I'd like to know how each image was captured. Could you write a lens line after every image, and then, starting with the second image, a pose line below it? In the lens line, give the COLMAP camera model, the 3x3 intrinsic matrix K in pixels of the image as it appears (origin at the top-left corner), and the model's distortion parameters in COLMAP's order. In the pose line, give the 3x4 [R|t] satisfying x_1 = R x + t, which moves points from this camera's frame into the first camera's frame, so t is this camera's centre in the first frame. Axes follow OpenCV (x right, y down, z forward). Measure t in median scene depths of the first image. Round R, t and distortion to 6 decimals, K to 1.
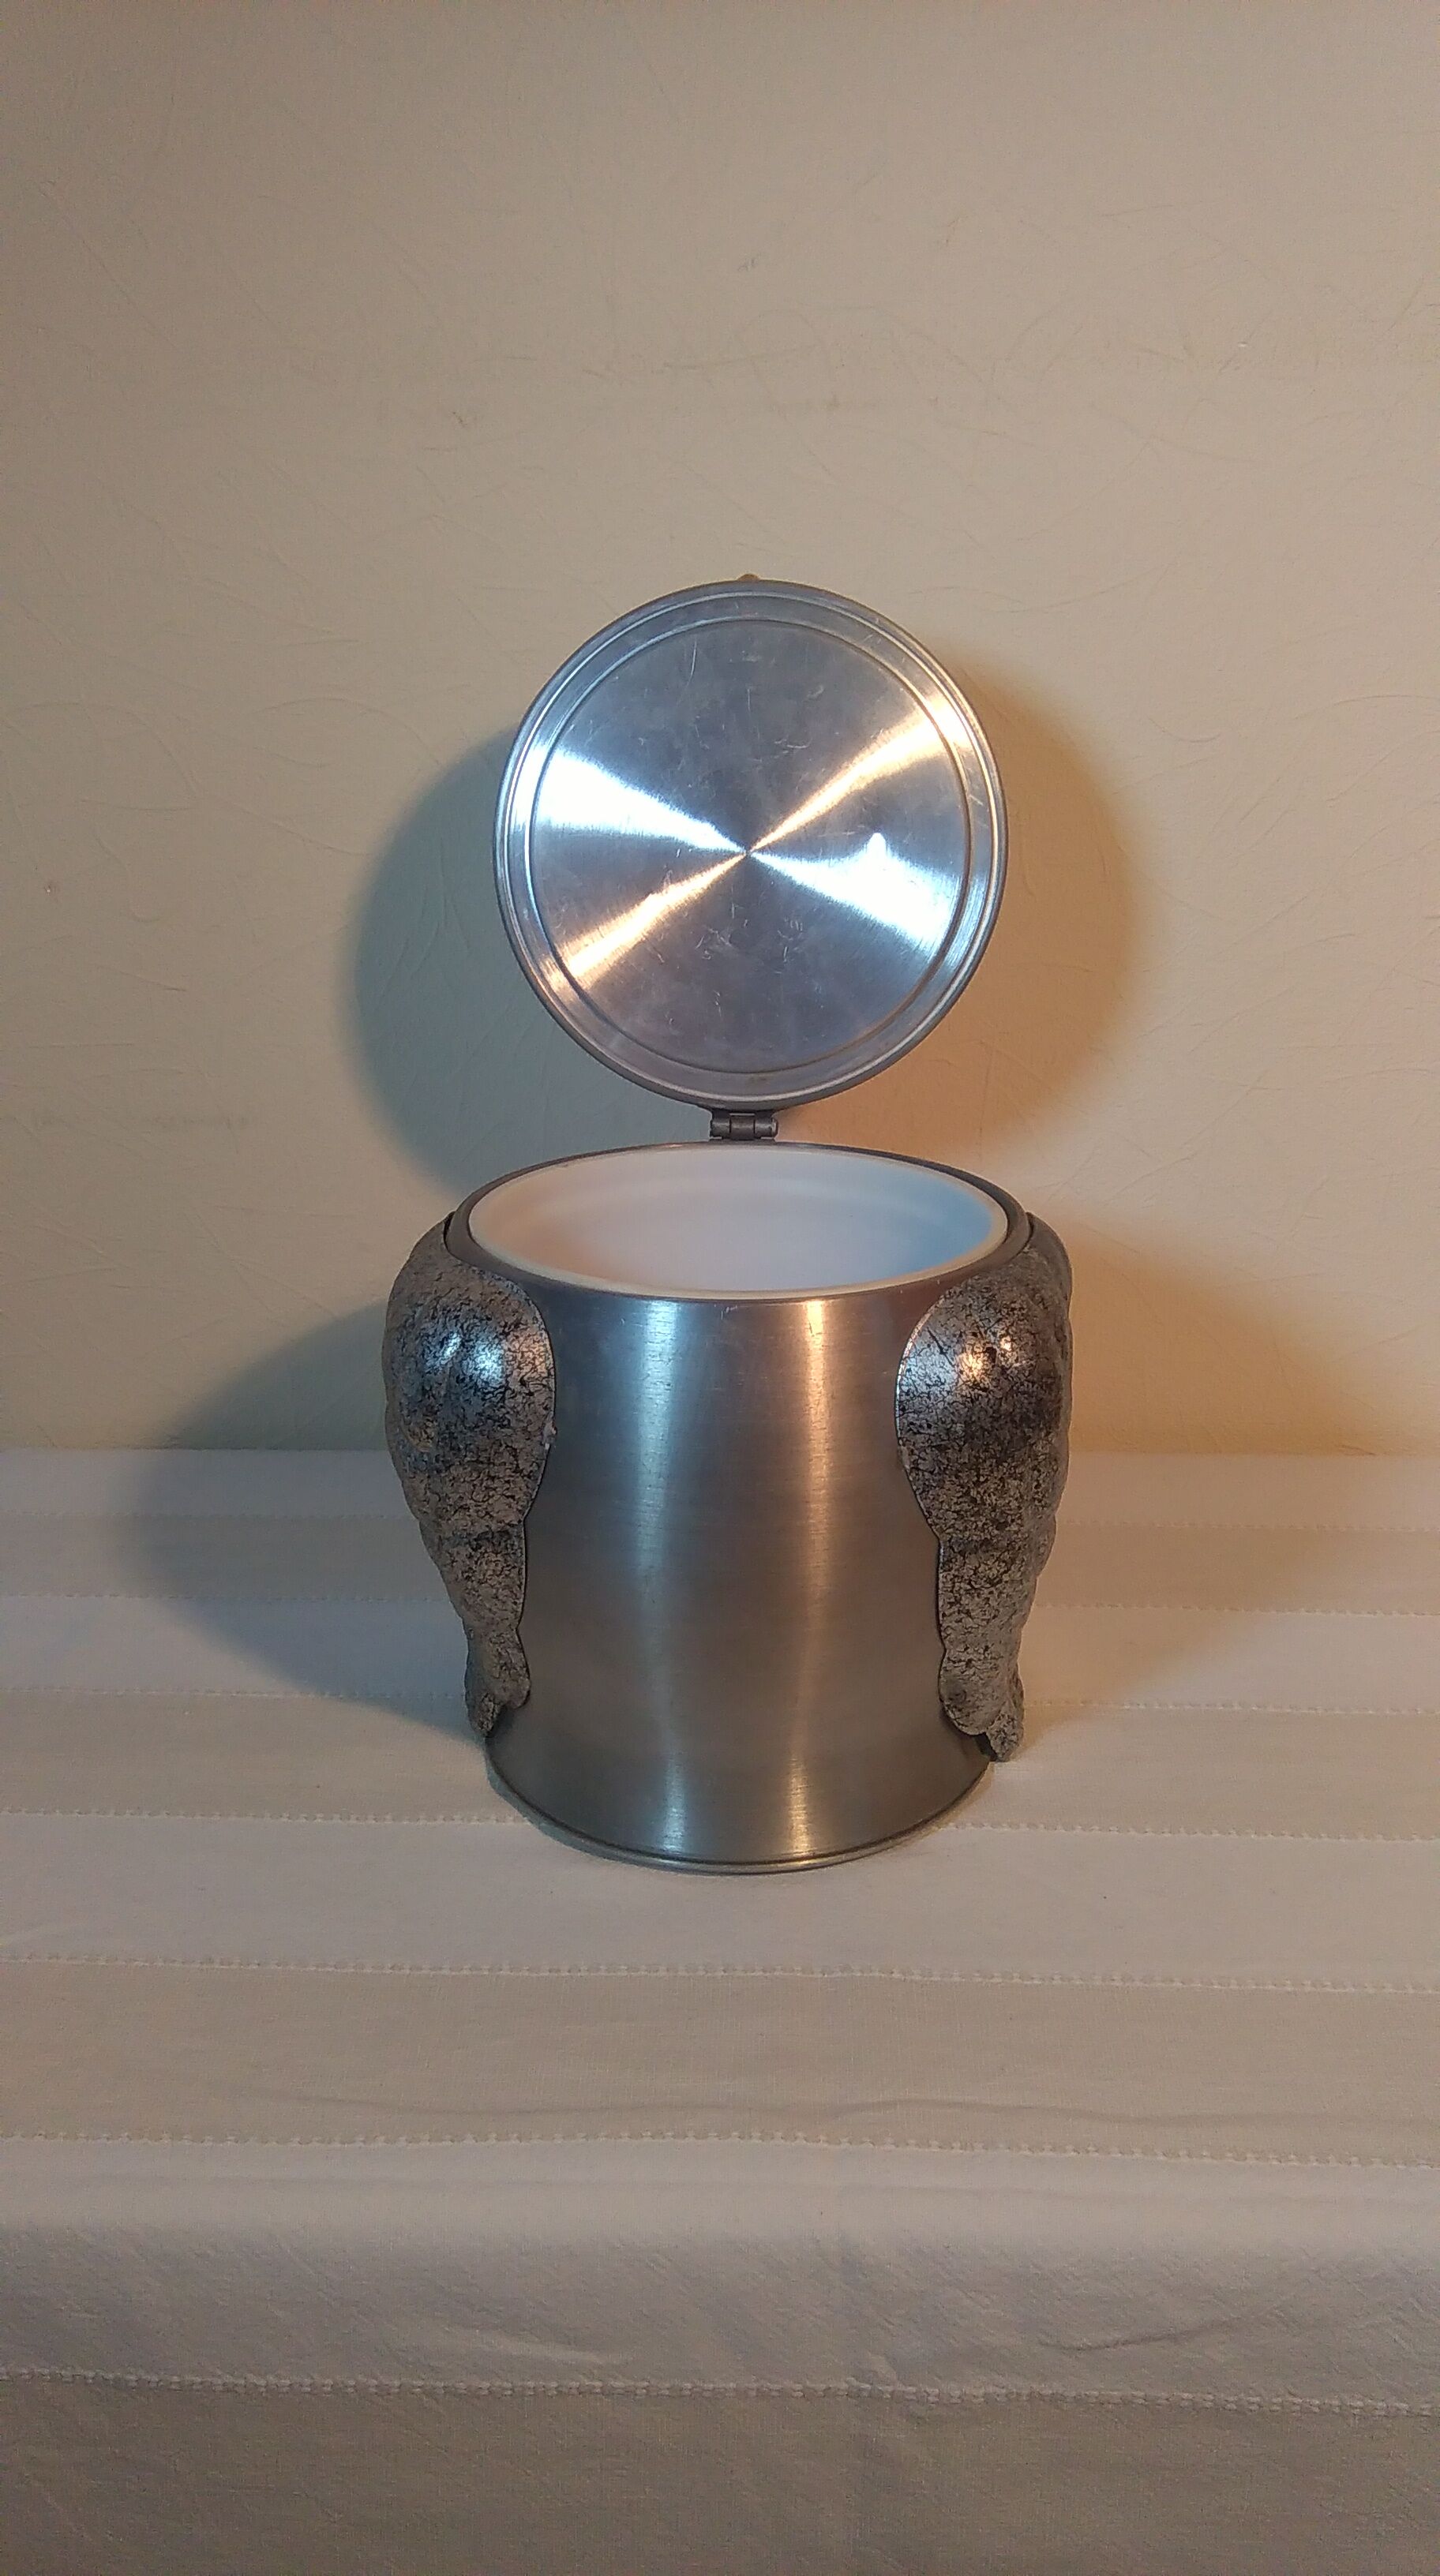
lens RADIAL K [[2191.3, 0, 694.6], [0, 2191.3, 1265.1], [0, 0, 1]] dist [0.019148, -0.004783]
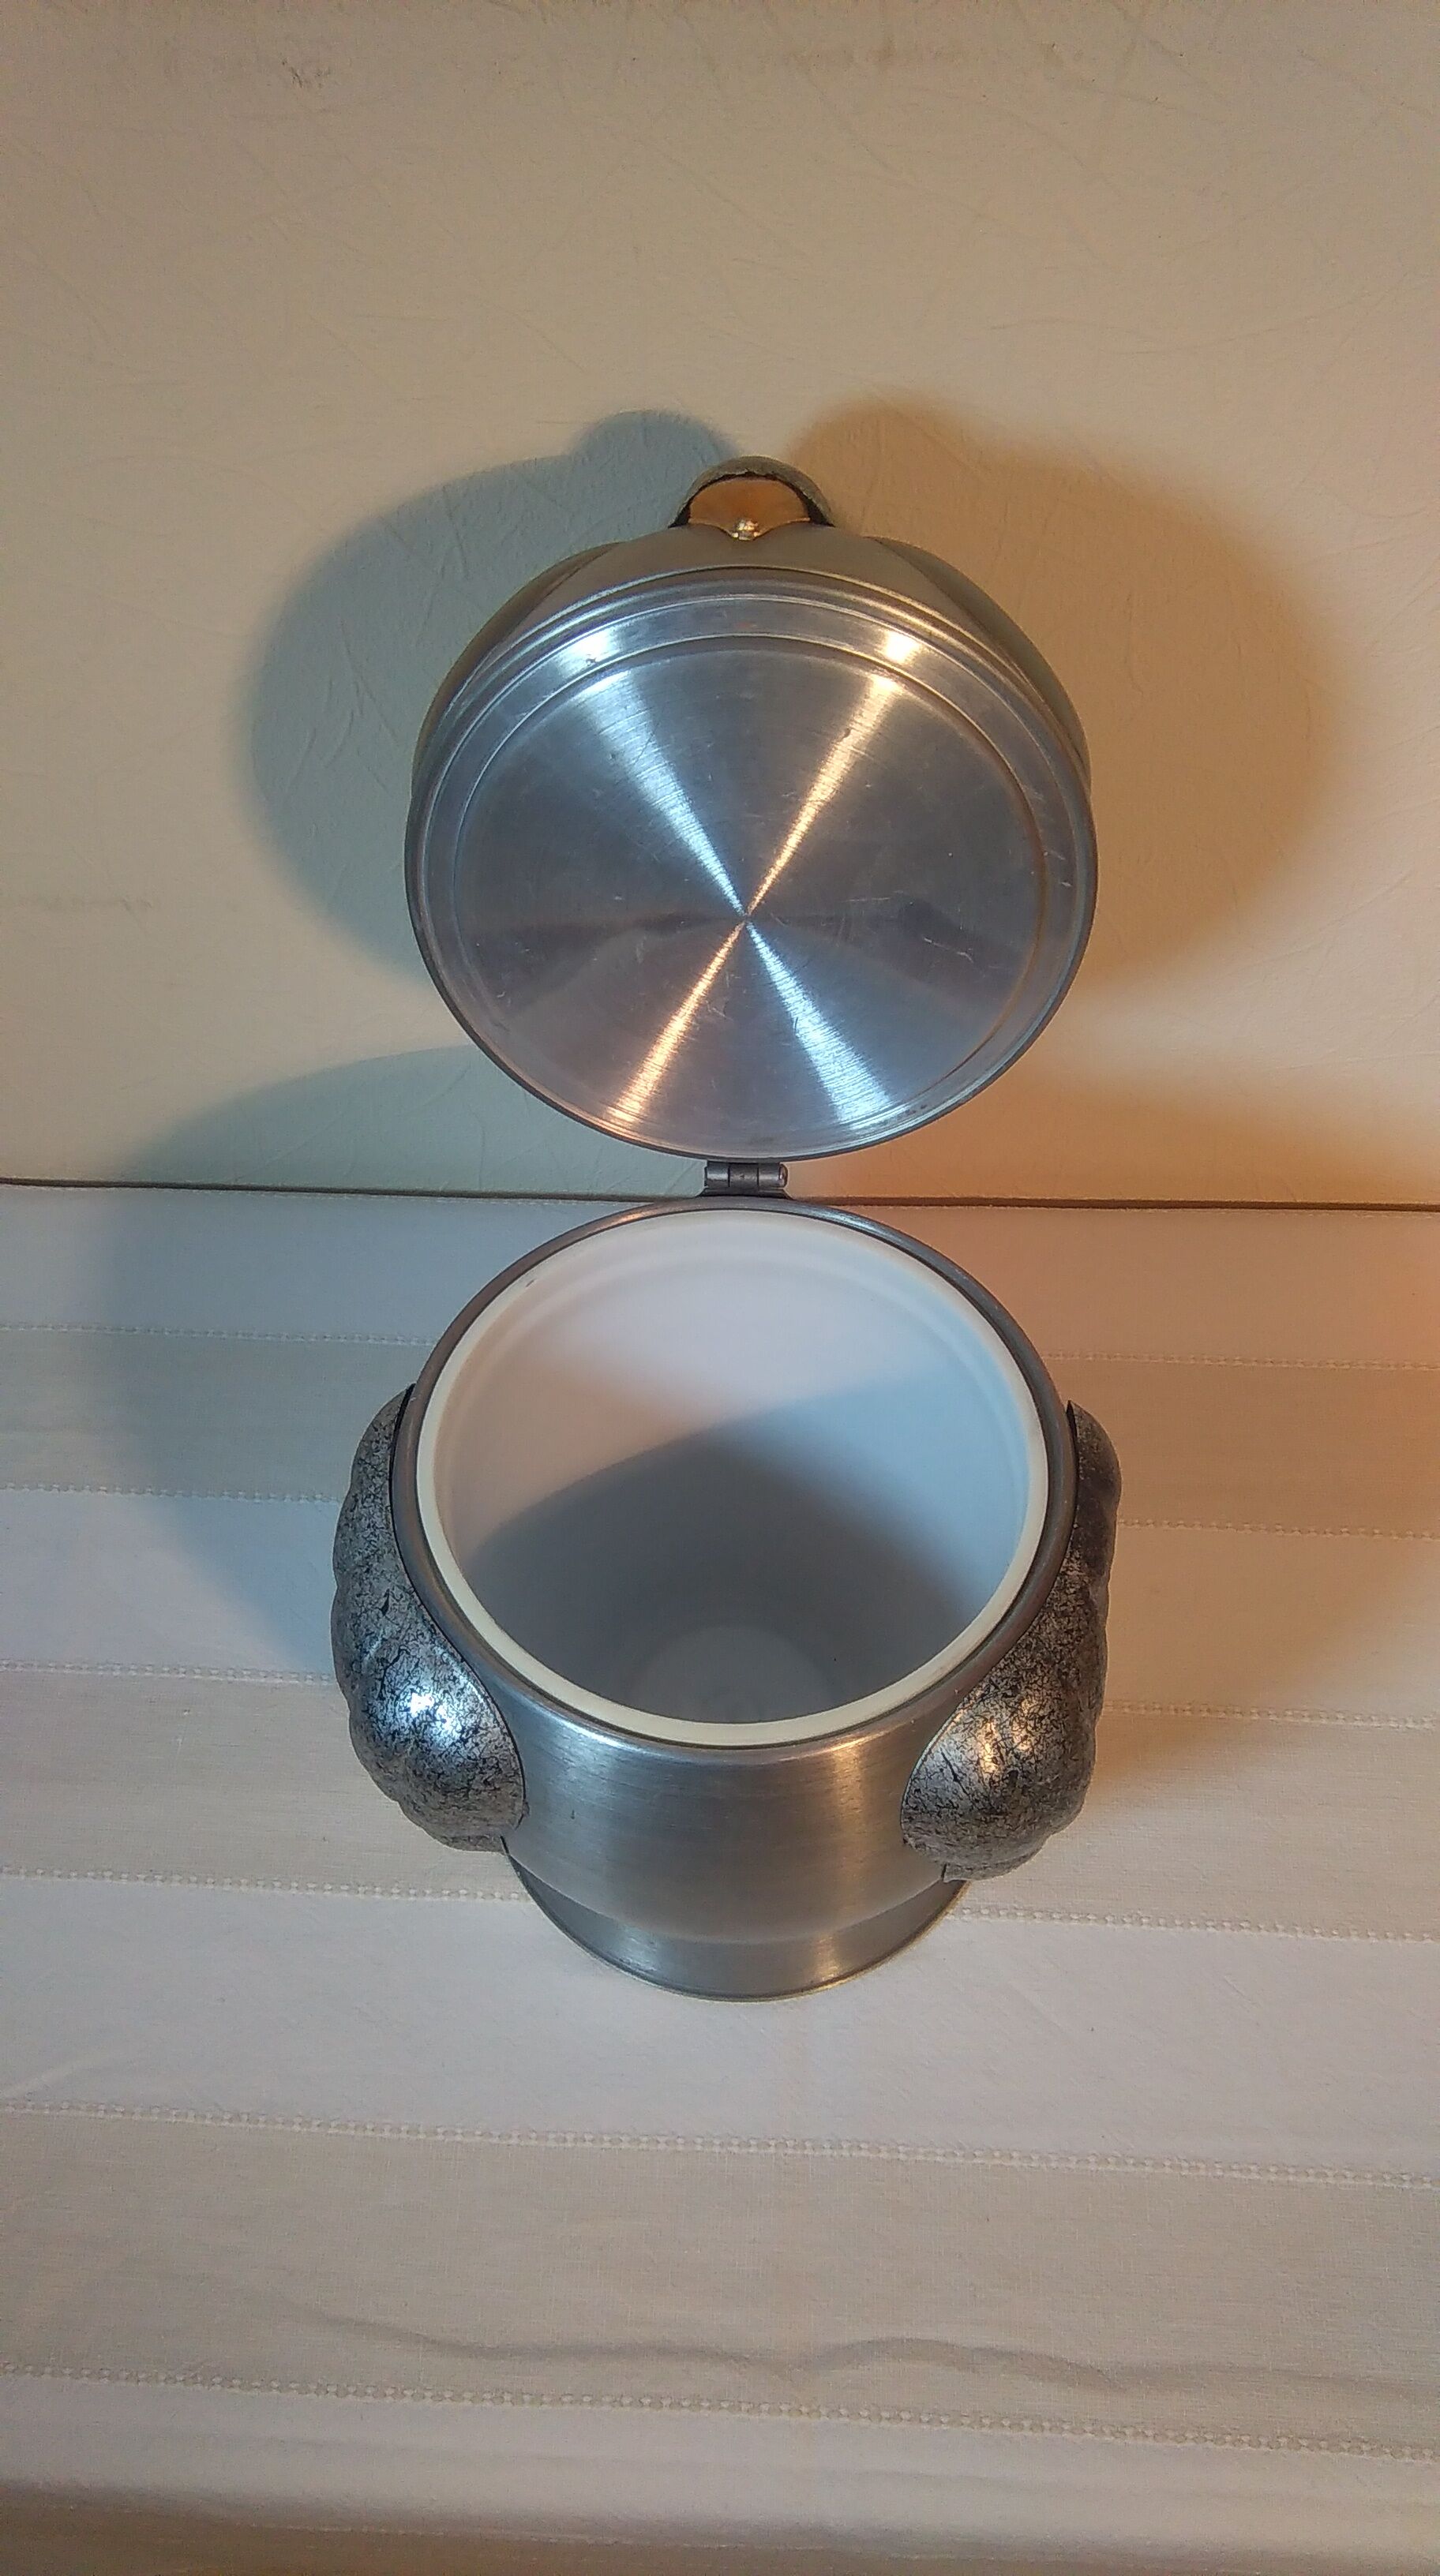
lens RADIAL K [[2191.3, 0, 702.5], [0, 2191.3, 1310.9], [0, 0, 1]] dist [0.019148, -0.004783]
pose [[0.999678, -0.005075, -0.024873, 0.037491], [0.018634, 0.812101, 0.583219, -0.706372], [0.017239, -0.583494, 0.811934, 0.424210]]
